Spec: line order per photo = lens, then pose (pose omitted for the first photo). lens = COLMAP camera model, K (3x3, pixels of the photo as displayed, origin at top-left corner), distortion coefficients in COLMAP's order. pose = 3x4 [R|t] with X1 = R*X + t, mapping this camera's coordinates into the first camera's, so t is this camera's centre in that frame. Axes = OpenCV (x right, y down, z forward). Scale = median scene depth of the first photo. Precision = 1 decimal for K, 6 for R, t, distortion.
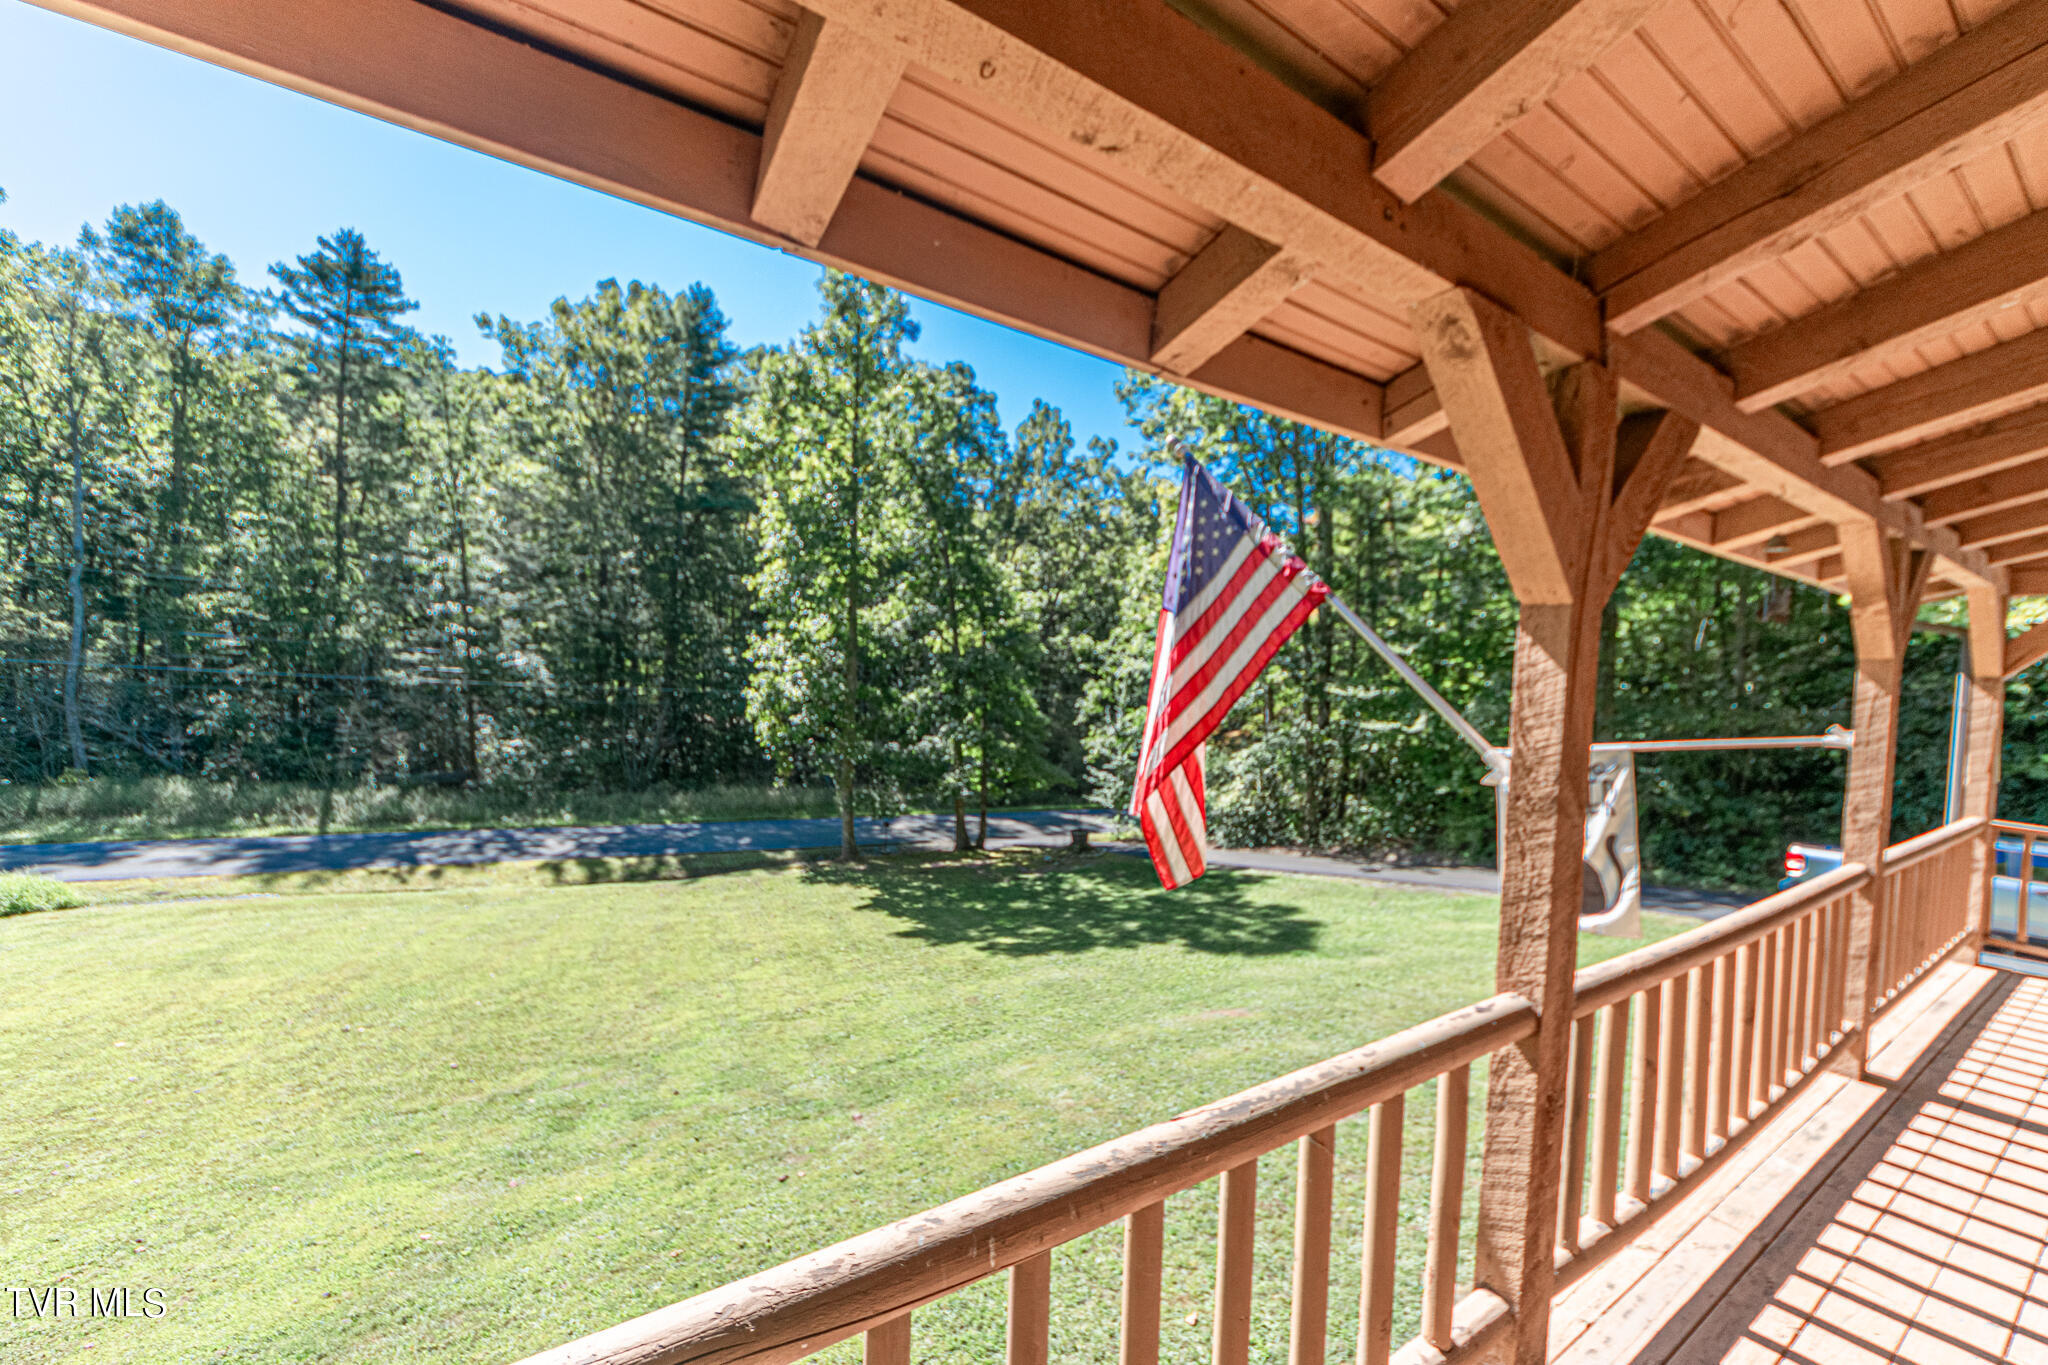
lens RADIAL K [[797.7, 0, 1029.7], [0, 797.7, 672.2], [0, 0, 1]] dist [-0.001199, -0.000011]
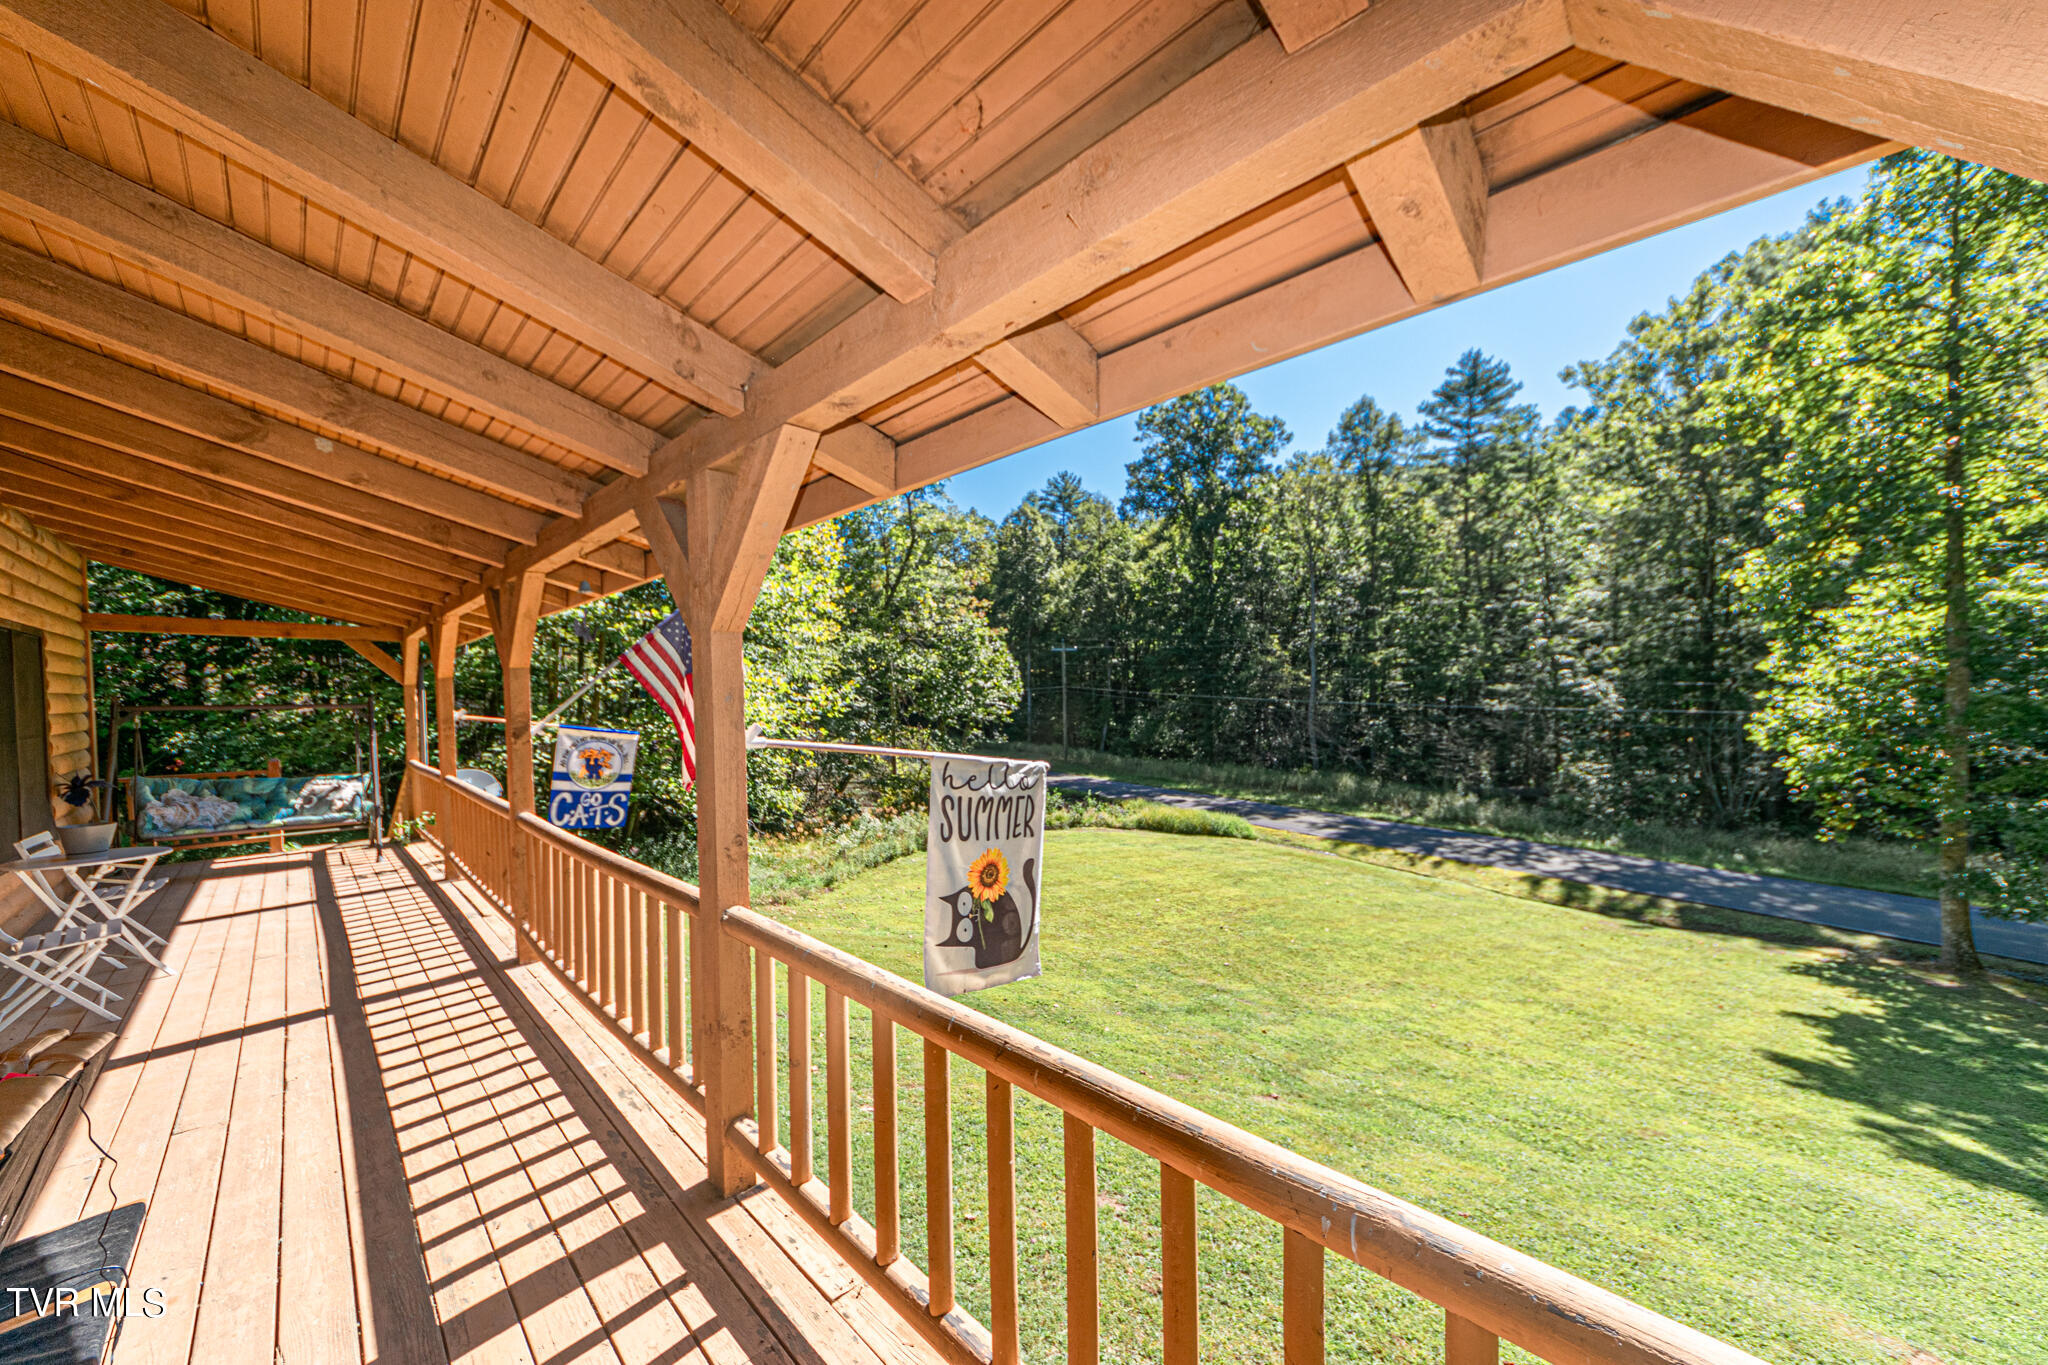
lens RADIAL K [[725.8, 0, 1024.0], [0, 725.8, 682.5], [0, 0, 1]] dist [0.000403, 0.000059]
pose [[0.202289, -0.049306, -0.978084, 0.197507], [0.025921, 0.998651, -0.044982, 0.005579], [0.978983, -0.016254, 0.203294, 0.126741]]
